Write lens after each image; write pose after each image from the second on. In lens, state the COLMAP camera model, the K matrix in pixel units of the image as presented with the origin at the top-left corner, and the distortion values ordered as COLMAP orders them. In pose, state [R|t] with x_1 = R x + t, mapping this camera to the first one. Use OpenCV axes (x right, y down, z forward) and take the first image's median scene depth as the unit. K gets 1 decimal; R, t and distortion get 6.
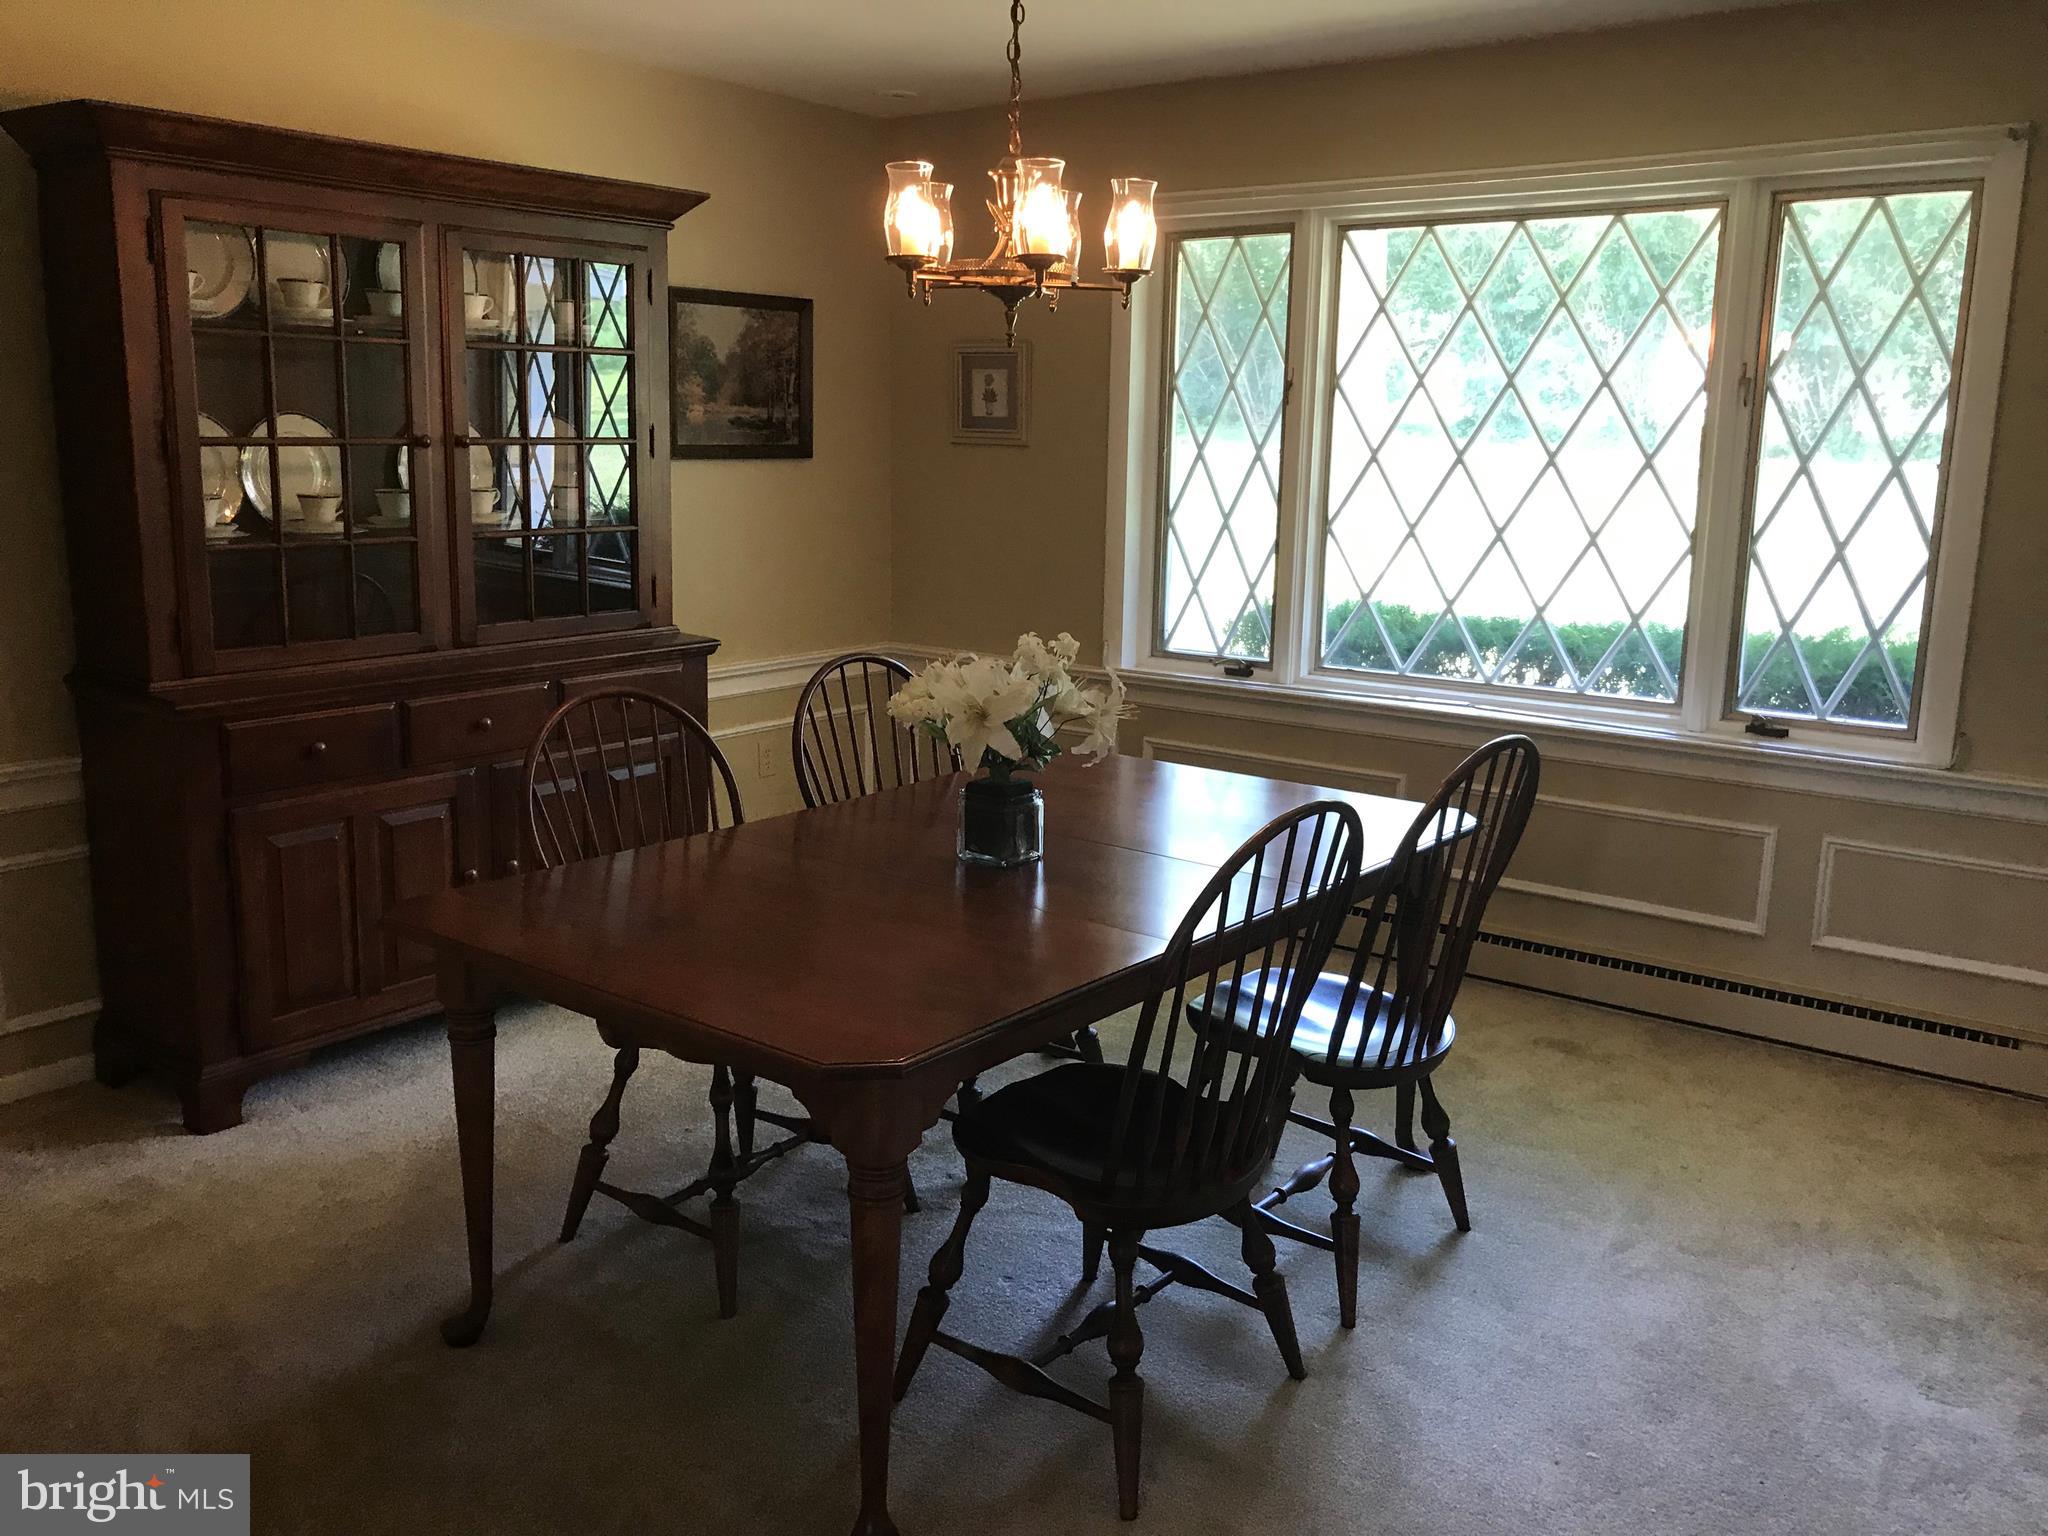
lens RADIAL K [[1676.4, 0, 1024.0], [0, 1676.4, 768.0], [0, 0, 1]] dist [0.051684, -0.003137]
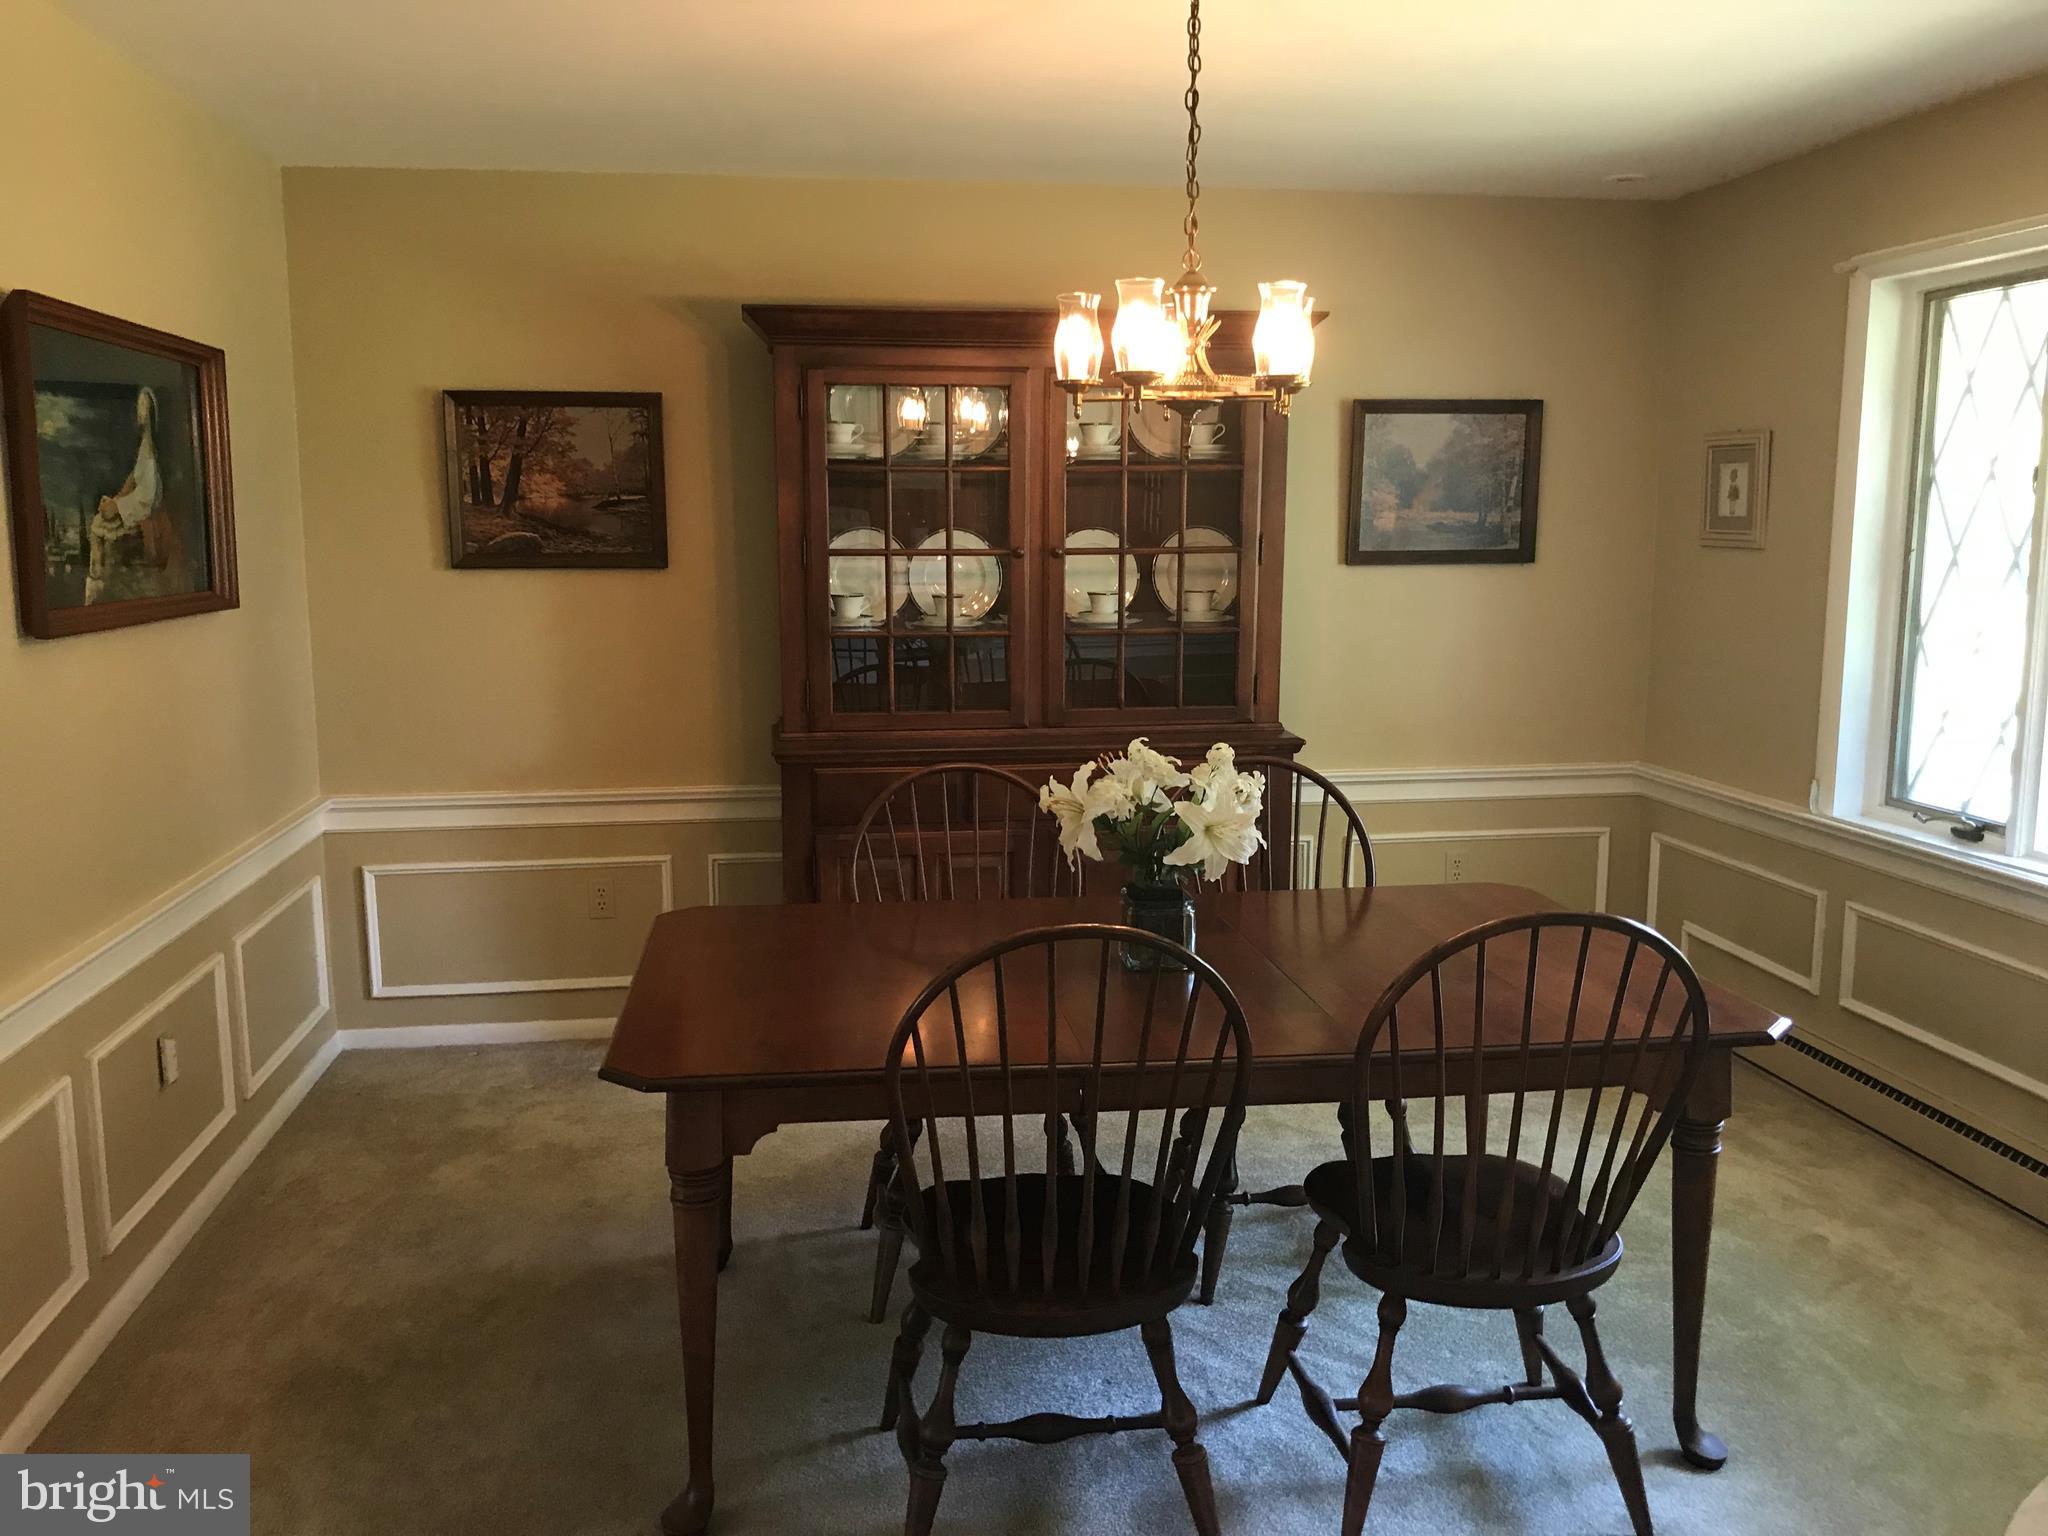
lens RADIAL K [[1695.7, 0, 1024.0], [0, 1695.7, 768.0], [0, 0, 1]] dist [0.010593, -0.003489]
pose [[0.707385, 0.086627, -0.701500, 0.375067], [-0.128636, 0.991665, -0.007256, -0.026053], [0.695025, 0.095371, 0.712632, 0.129380]]
